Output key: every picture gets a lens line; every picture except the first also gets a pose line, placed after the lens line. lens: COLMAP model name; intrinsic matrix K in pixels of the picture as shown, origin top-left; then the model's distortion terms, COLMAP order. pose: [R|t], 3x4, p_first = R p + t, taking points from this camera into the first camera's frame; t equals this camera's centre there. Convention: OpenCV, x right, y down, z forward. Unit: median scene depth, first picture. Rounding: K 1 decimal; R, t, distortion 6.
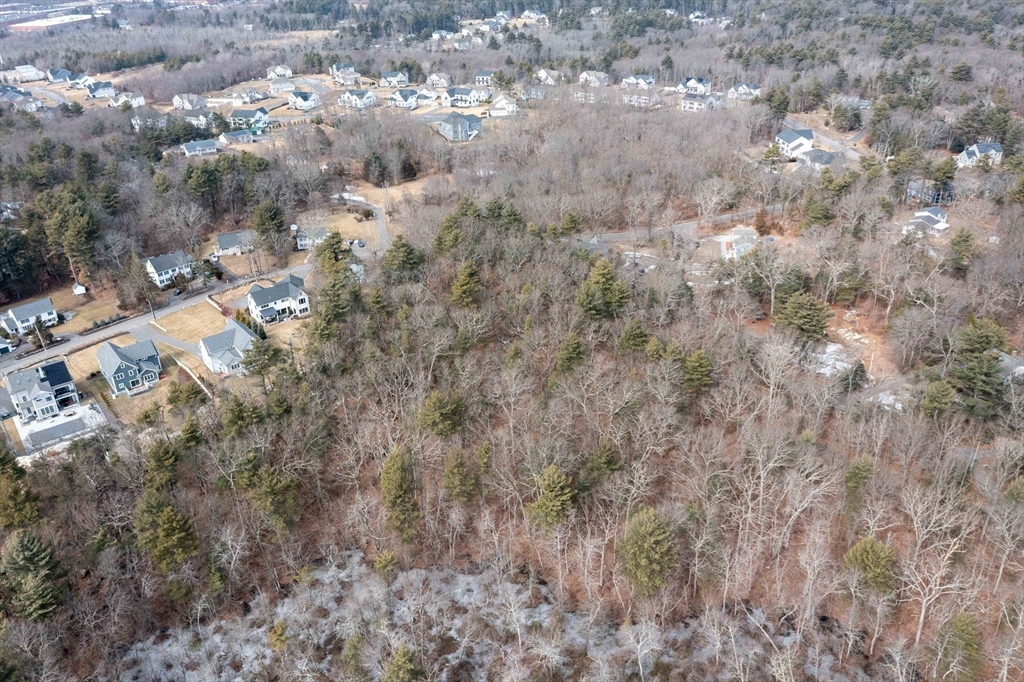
lens RADIAL K [[805.3, 0, 512.0], [0, 805.3, 341.0], [0, 0, 1]] dist [-0.012455, 0.006102]
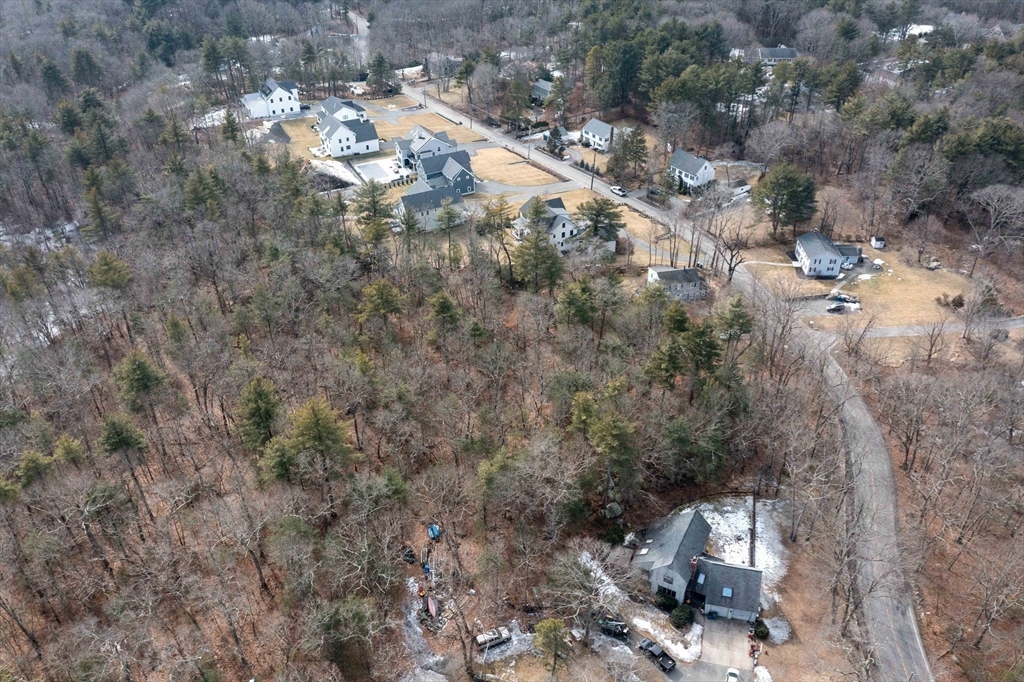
lens RADIAL K [[802.0, 0, 512.0], [0, 802.0, 341.0], [0, 0, 1]] dist [-0.010100, 0.000507]
pose [[-0.190090, 0.585732, -0.787898, 0.363313], [-0.442785, 0.665126, 0.601289, -0.379461], [0.876246, 0.463169, 0.132920, 0.775053]]
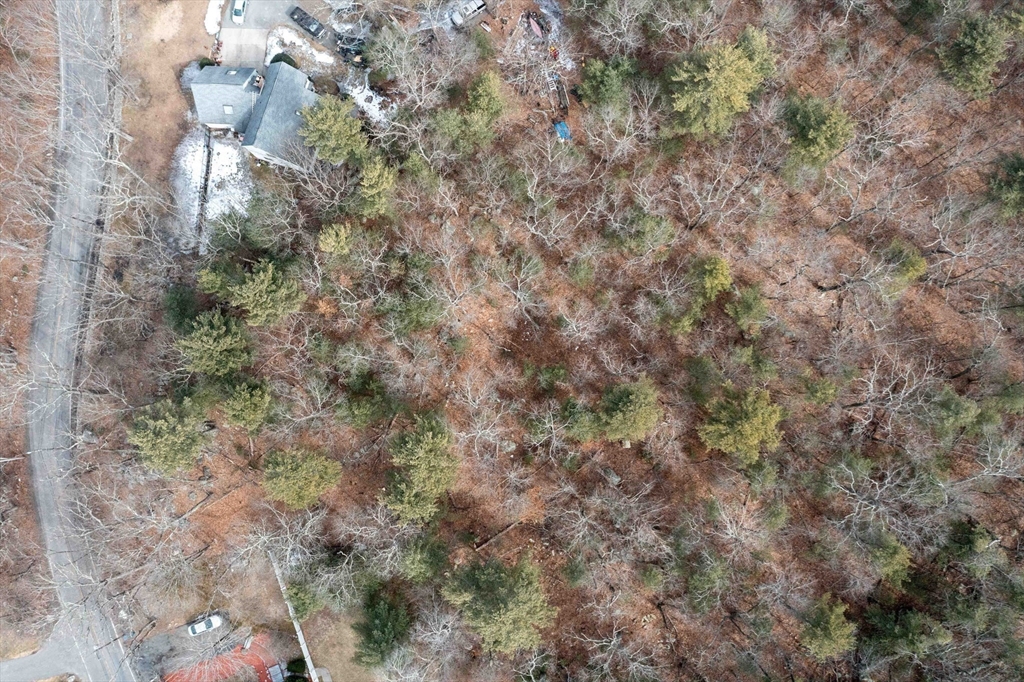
lens RADIAL K [[805.3, 0, 512.0], [0, 805.3, 341.0], [0, 0, 1]] dist [-0.012455, 0.006102]
pose [[0.014133, -0.994712, 0.101724, -0.048050], [0.495472, 0.095333, 0.863376, -0.358815], [-0.868509, 0.038200, 0.494200, 0.680979]]
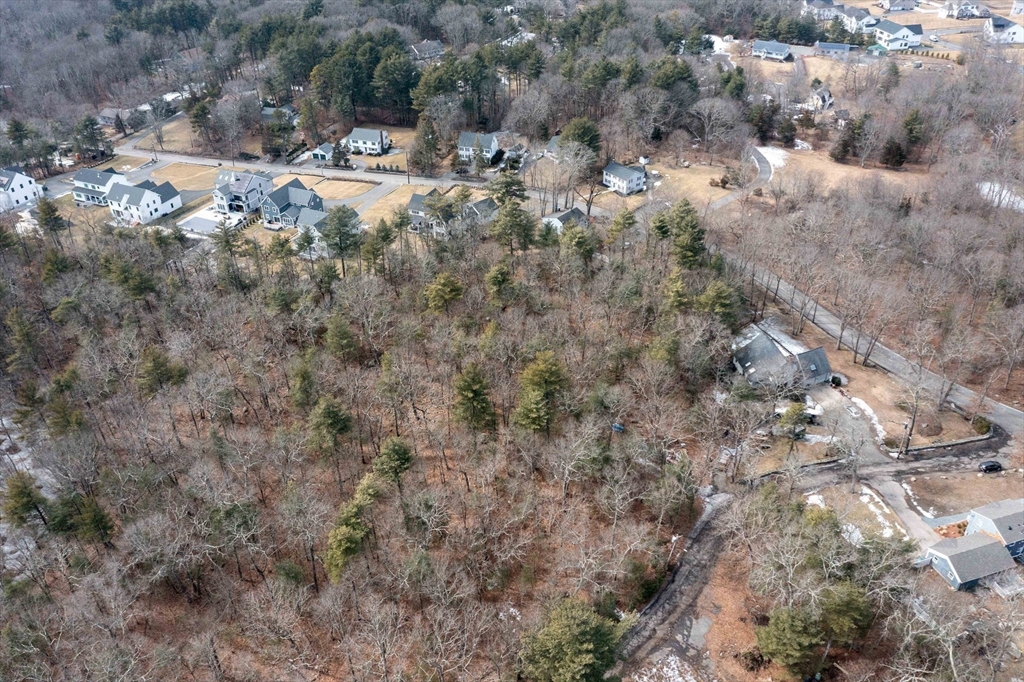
lens RADIAL K [[805.3, 0, 512.0], [0, 805.3, 341.0], [0, 0, 1]] dist [-0.012455, 0.006102]
pose [[0.457834, 0.522342, -0.719407, 0.422425], [-0.414206, 0.841332, 0.347265, -0.242499], [0.786652, 0.138993, 0.601548, 0.445043]]
